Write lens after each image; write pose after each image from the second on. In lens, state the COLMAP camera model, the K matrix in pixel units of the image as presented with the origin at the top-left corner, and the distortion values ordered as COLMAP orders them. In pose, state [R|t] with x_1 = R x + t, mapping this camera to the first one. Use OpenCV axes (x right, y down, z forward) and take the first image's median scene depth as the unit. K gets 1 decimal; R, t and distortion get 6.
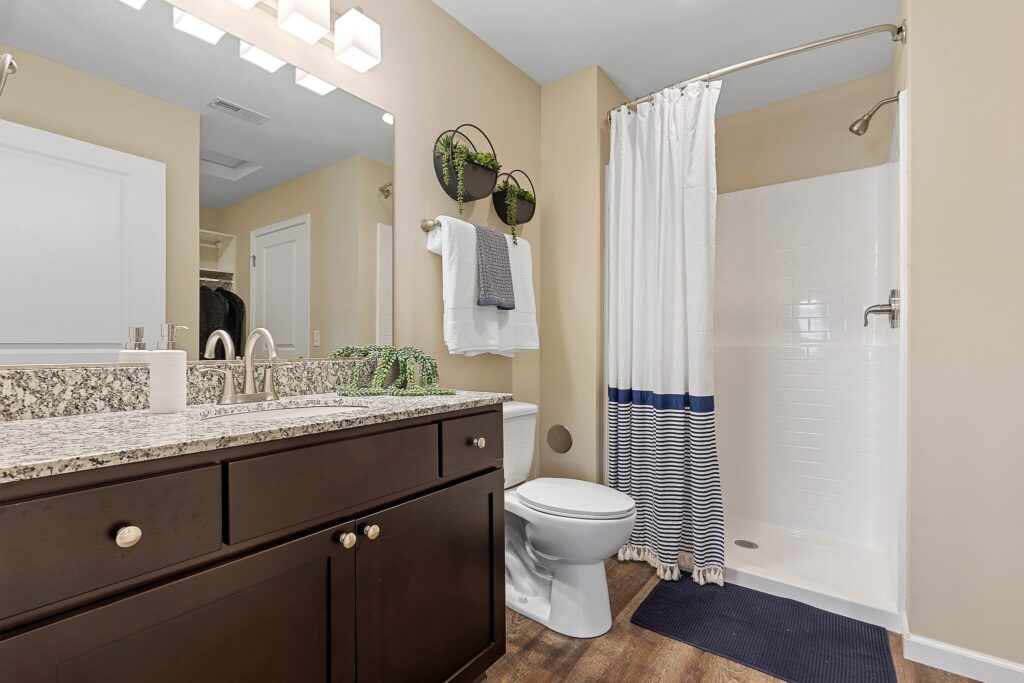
lens RADIAL K [[463.1, 0, 511.5], [0, 463.1, 346.1], [0, 0, 1]] dist [0.007475, -0.001163]
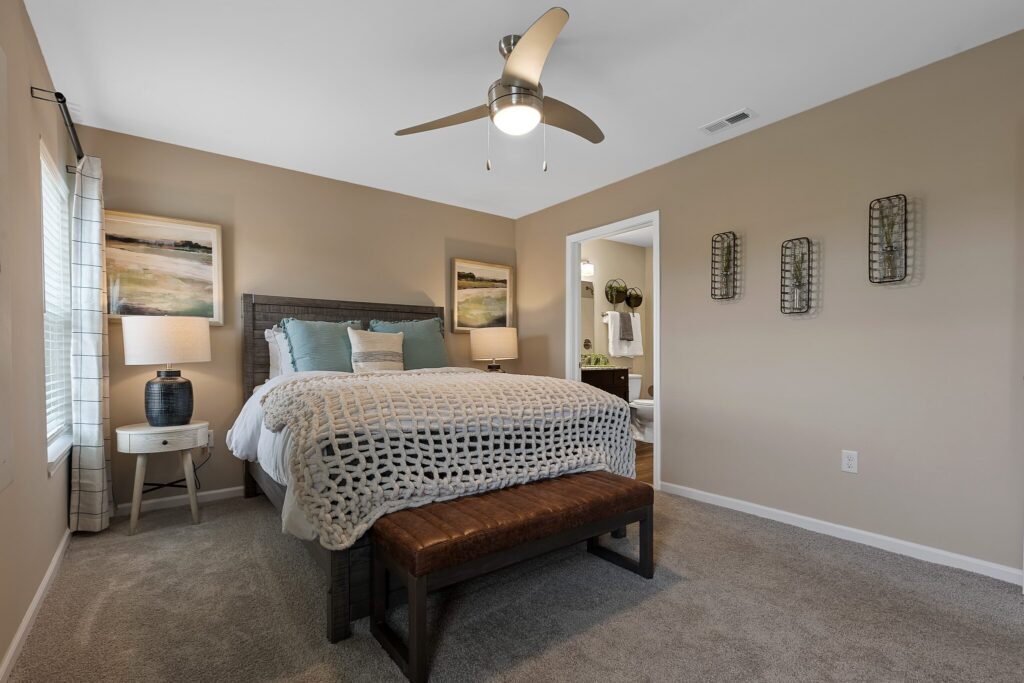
lens RADIAL K [[463.1, 0, 514.4], [0, 463.1, 347.1], [0, 0, 1]] dist [0.007475, -0.001163]
pose [[0.962410, 0.000038, -0.271602, 0.076931], [0.001576, 0.999982, 0.005727, -0.059642], [0.271597, -0.005940, 0.962393, -1.956812]]
